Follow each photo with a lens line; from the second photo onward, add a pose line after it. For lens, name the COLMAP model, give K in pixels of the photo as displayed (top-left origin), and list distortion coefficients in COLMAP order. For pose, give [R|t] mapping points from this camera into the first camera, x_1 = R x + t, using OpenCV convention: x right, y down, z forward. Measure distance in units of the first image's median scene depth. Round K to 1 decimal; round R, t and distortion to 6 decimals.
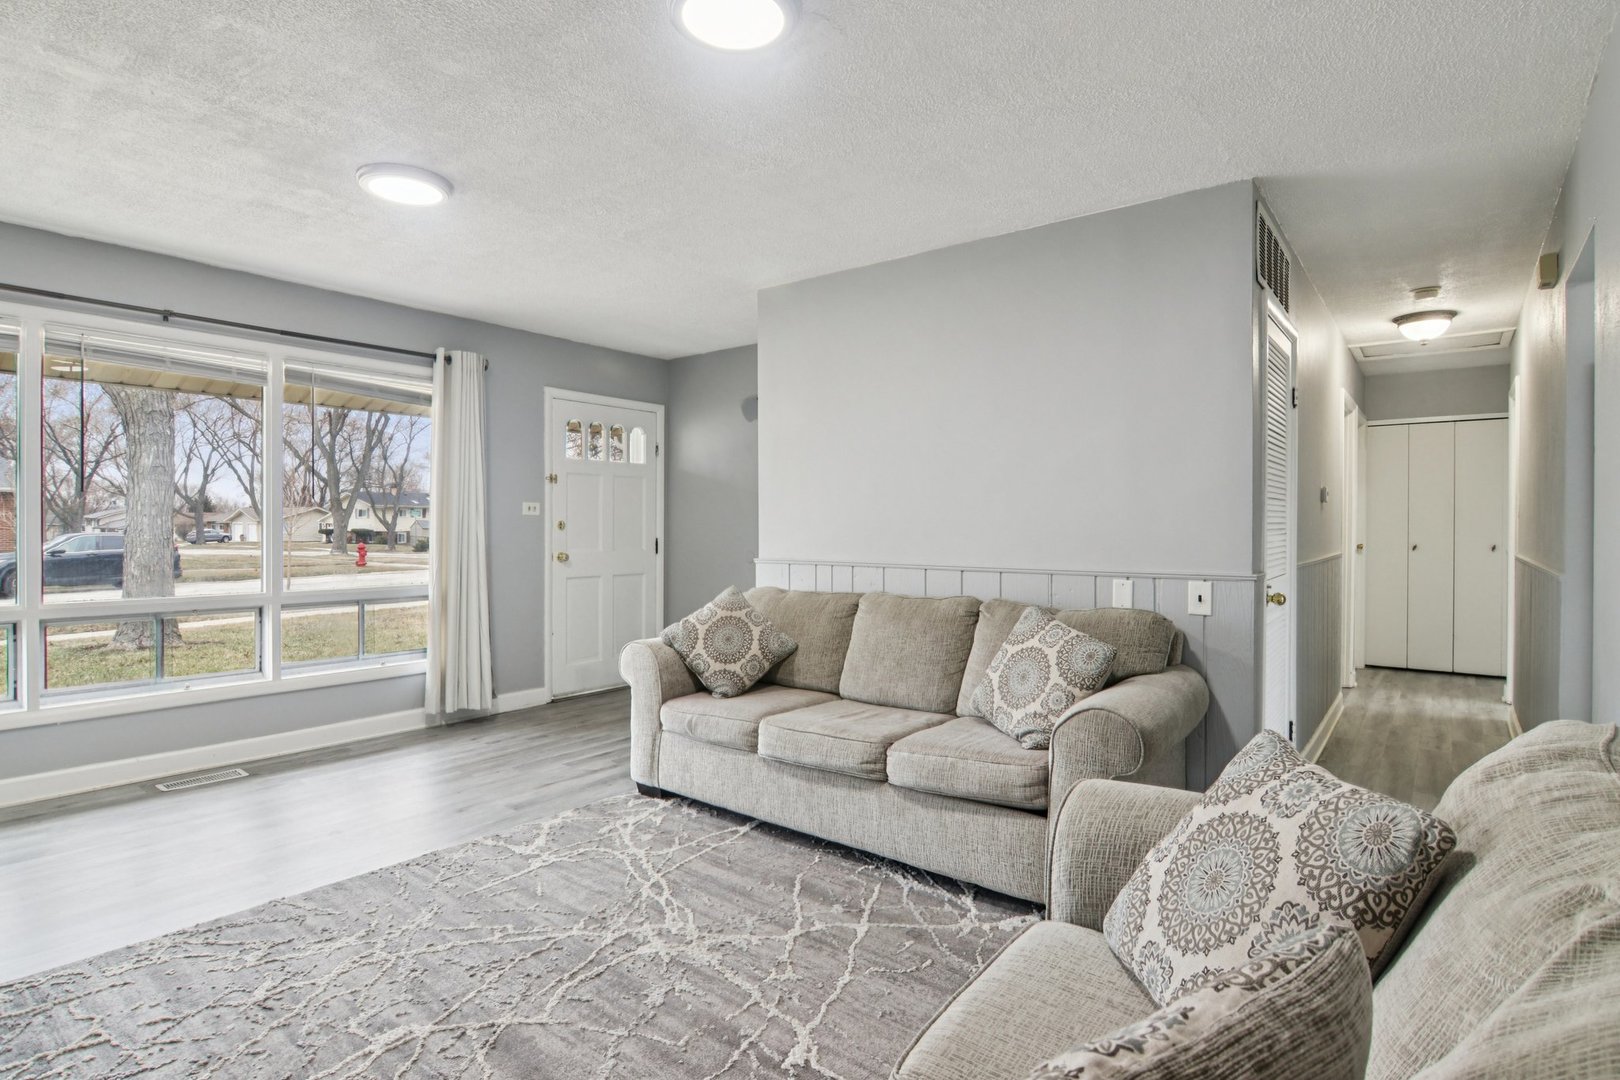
lens RADIAL K [[831.0, 0, 801.3], [0, 831.0, 526.4], [0, 0, 1]] dist [0.000564, -0.000295]
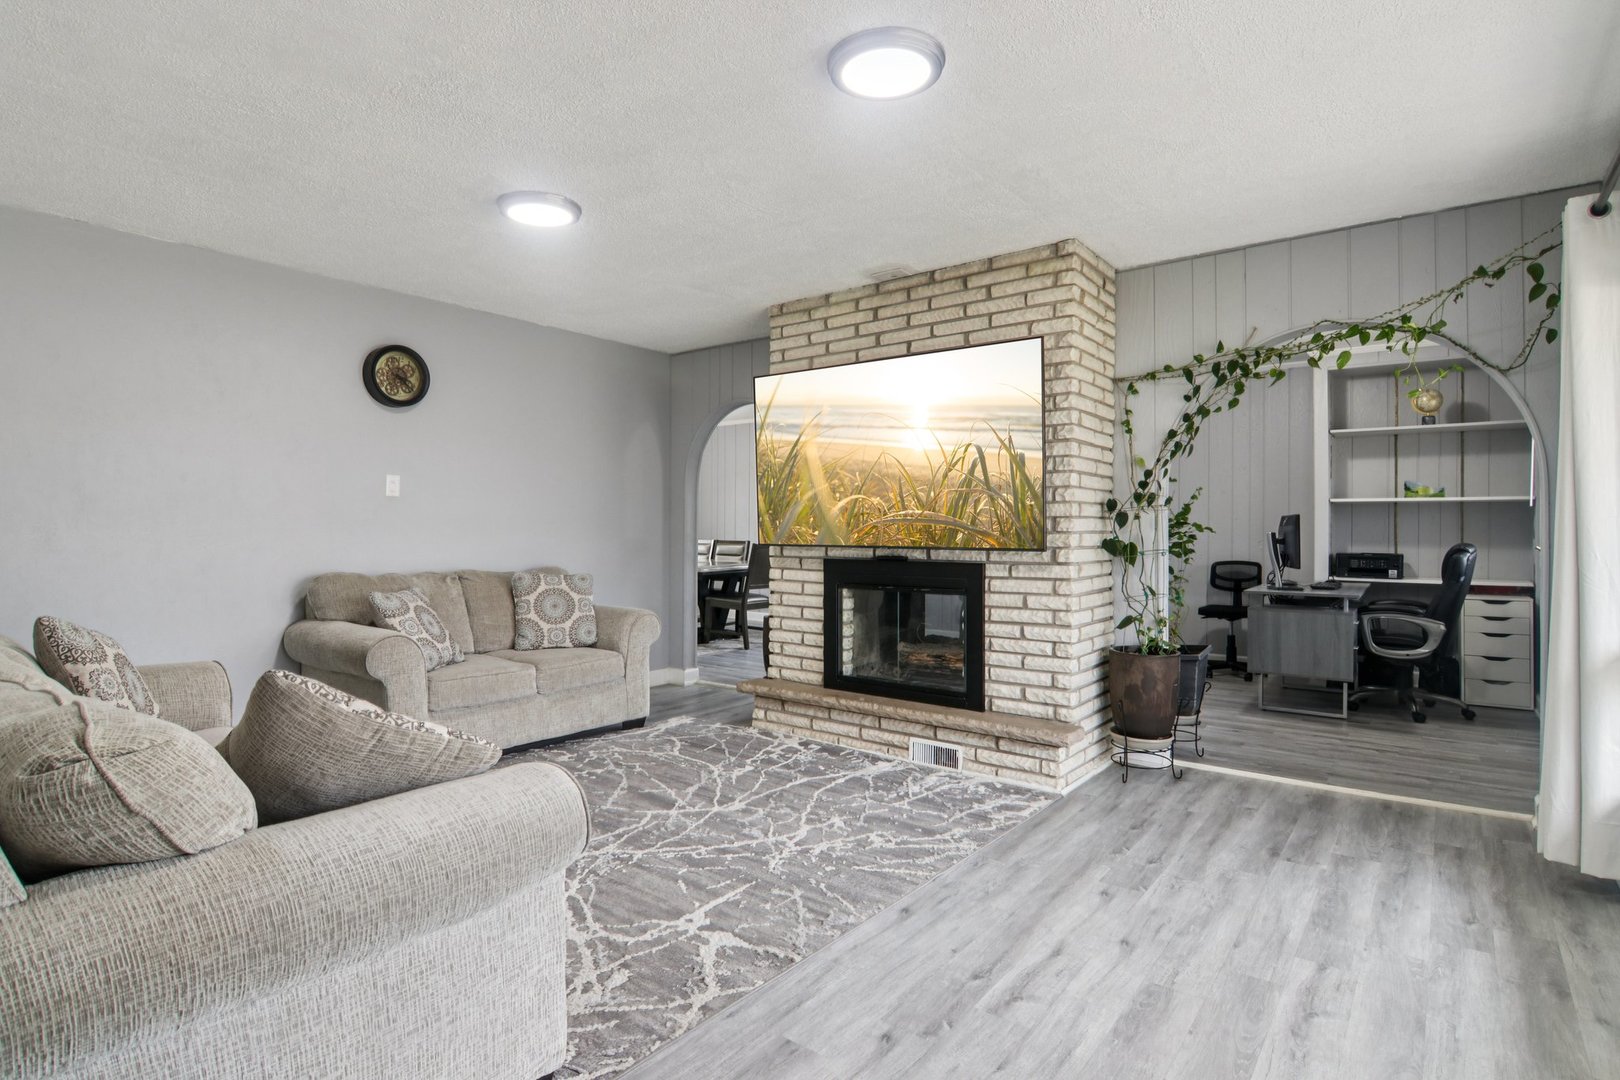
lens RADIAL K [[831.0, 0, 801.3], [0, 831.0, 526.4], [0, 0, 1]] dist [0.000564, -0.000295]
pose [[-0.999981, -0.006190, 0.000574, -0.396106], [-0.006189, 0.999978, 0.002269, 0.006704], [-0.000588, 0.002266, -0.999997, 1.732119]]
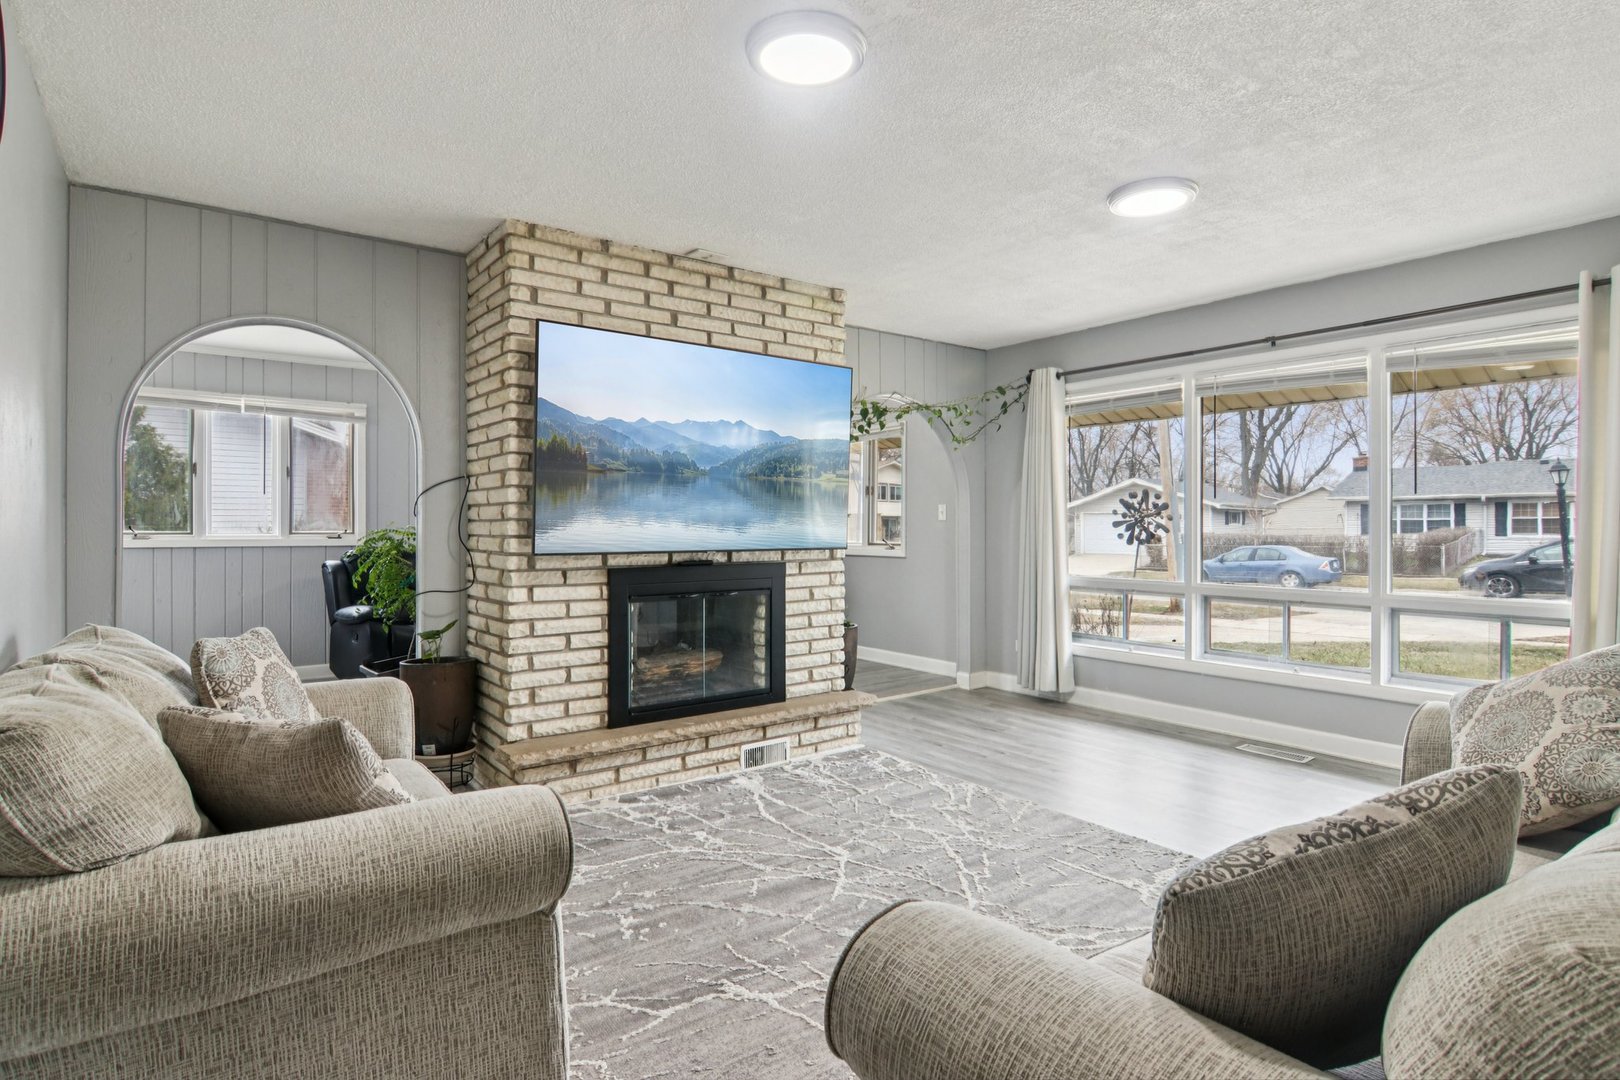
lens RADIAL K [[831.0, 0, 801.3], [0, 831.0, 526.4], [0, 0, 1]] dist [0.000564, -0.000295]
pose [[-0.248695, -0.003616, -0.968575, 0.639644], [-0.003211, 0.999991, -0.002909, 0.009253], [0.968577, 0.002386, -0.248704, 0.822810]]
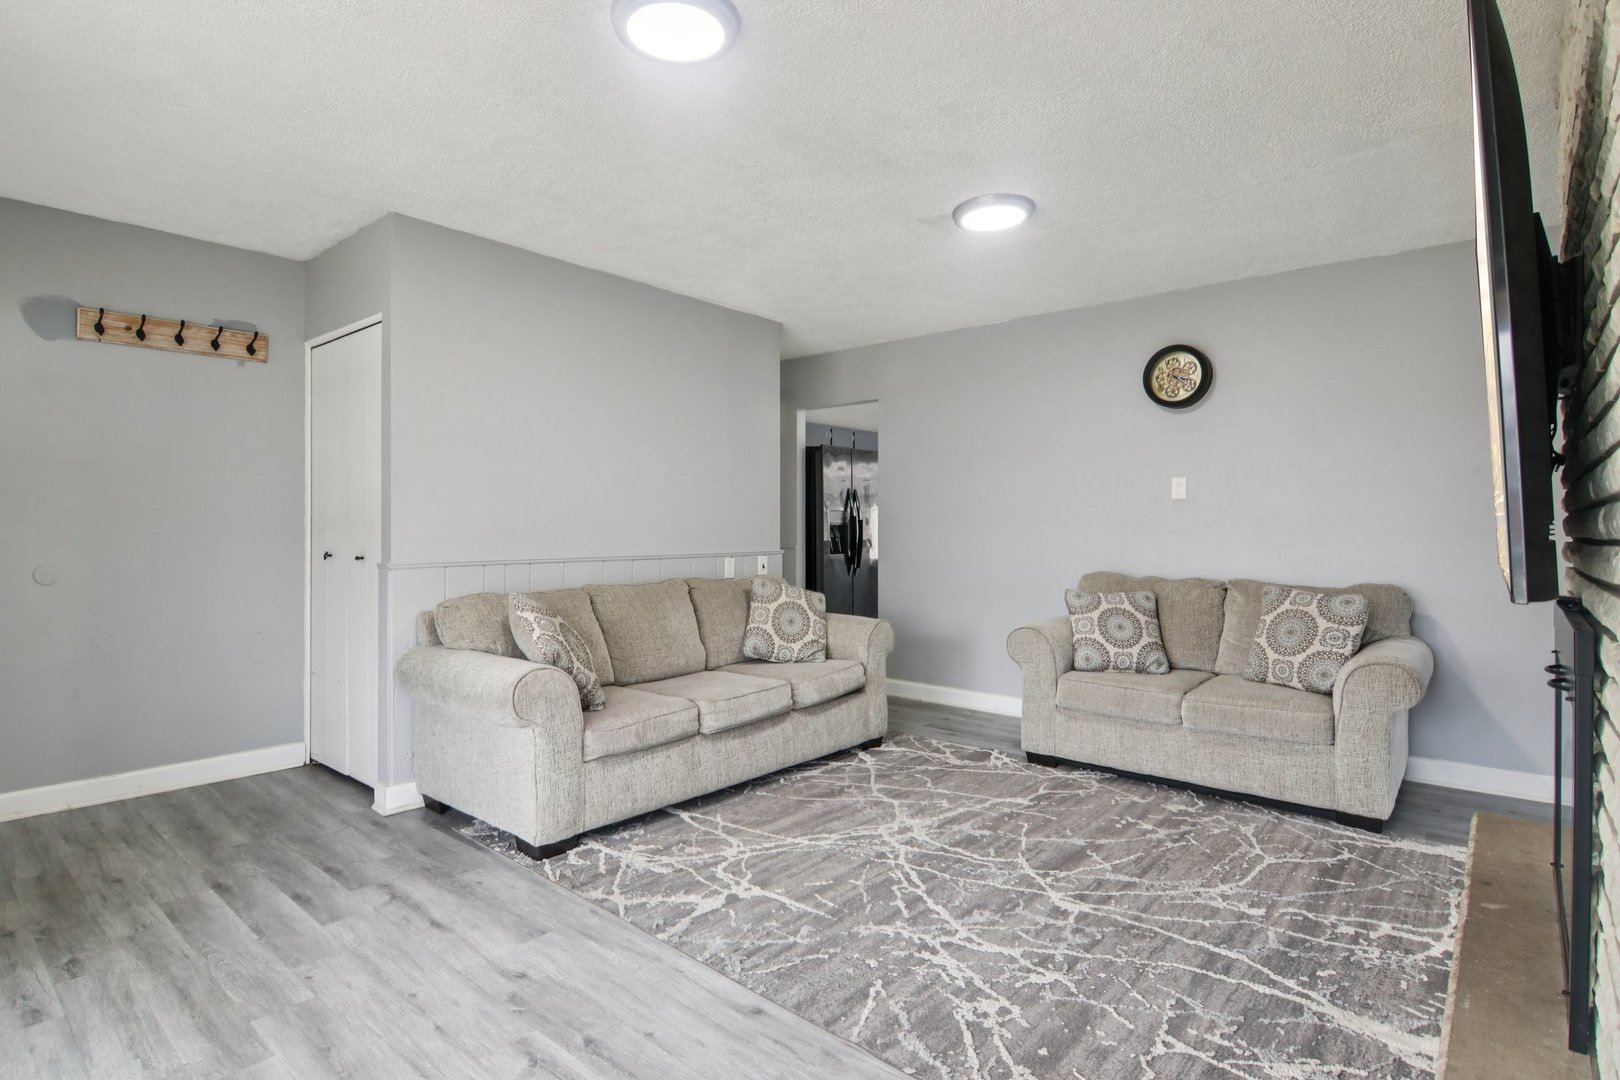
lens RADIAL K [[819.0, 0, 789.7], [0, 819.0, 529.9], [0, 0, 1]] dist [-0.012809, -0.000610]
pose [[0.050879, -0.005217, 0.998691, -1.129864], [0.001704, 0.999985, 0.005137, 0.006594], [-0.998703, 0.001441, 0.050888, 0.861189]]
